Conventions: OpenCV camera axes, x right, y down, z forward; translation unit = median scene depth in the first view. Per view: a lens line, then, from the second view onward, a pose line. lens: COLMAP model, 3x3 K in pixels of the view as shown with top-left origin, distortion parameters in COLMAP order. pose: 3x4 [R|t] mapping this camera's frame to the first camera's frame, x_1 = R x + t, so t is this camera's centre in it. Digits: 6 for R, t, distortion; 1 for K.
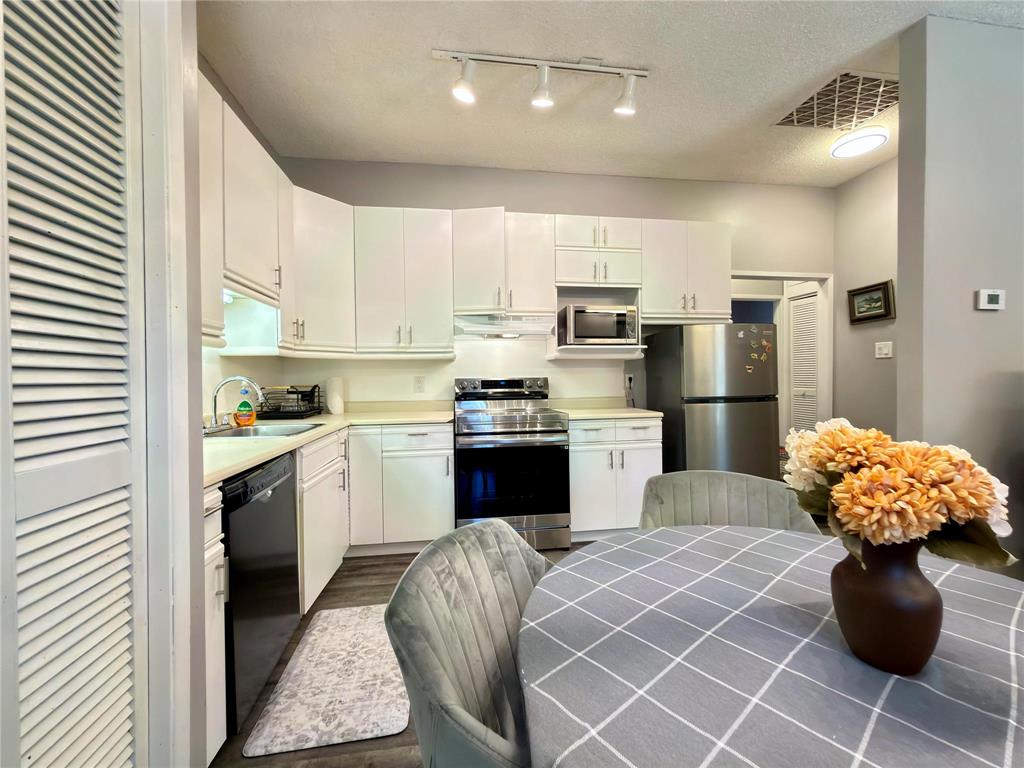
lens RADIAL K [[405.5, 0, 513.4], [0, 405.5, 382.5], [0, 0, 1]] dist [-0.003437, -0.000046]
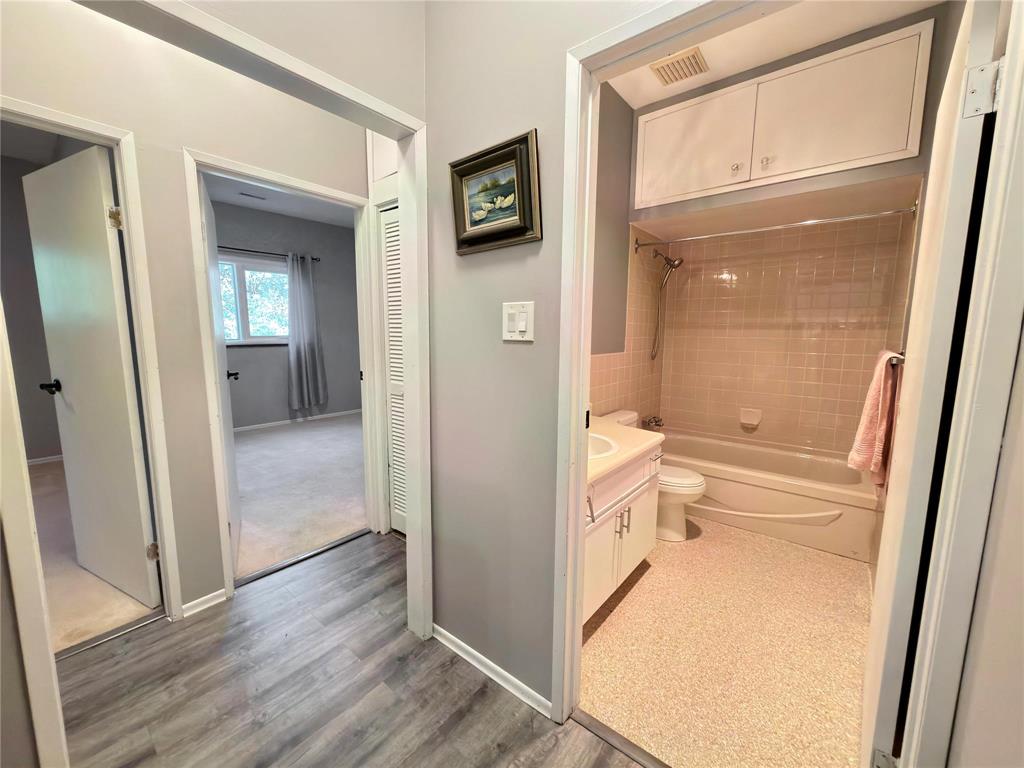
lens RADIAL K [[405.5, 0, 509.9], [0, 405.5, 382.8], [0, 0, 1]] dist [-0.003437, -0.000046]
pose [[0.738140, -0.068428, 0.671168, 0.429040], [-0.008498, 0.993821, 0.110670, -0.042947], [-0.674594, -0.087393, 0.732997, 0.475544]]
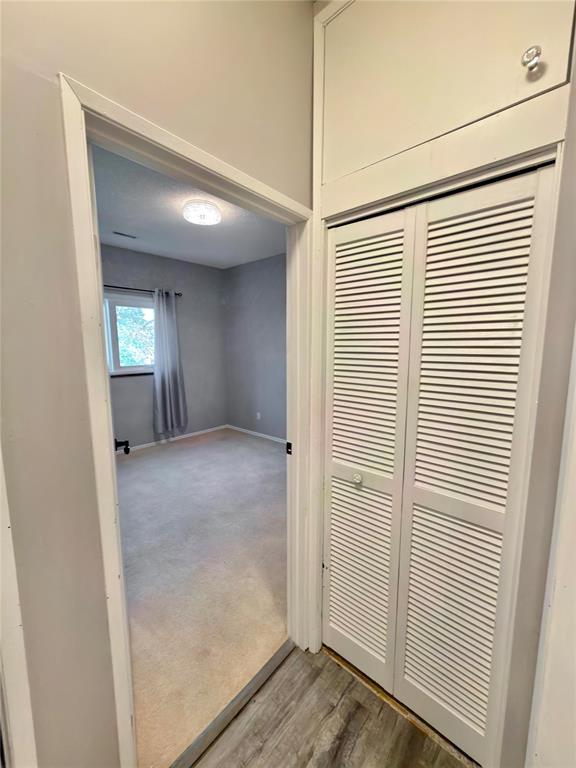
lens RADIAL K [[304.1, 0, 285.1], [0, 304.1, 383.7], [0, 0, 1]] dist [-0.003437, -0.000046]
pose [[0.765517, -0.065881, 0.640034, 0.451048], [-0.003510, 0.994302, 0.106546, -0.087173], [-0.643406, -0.083809, 0.760924, 0.773157]]
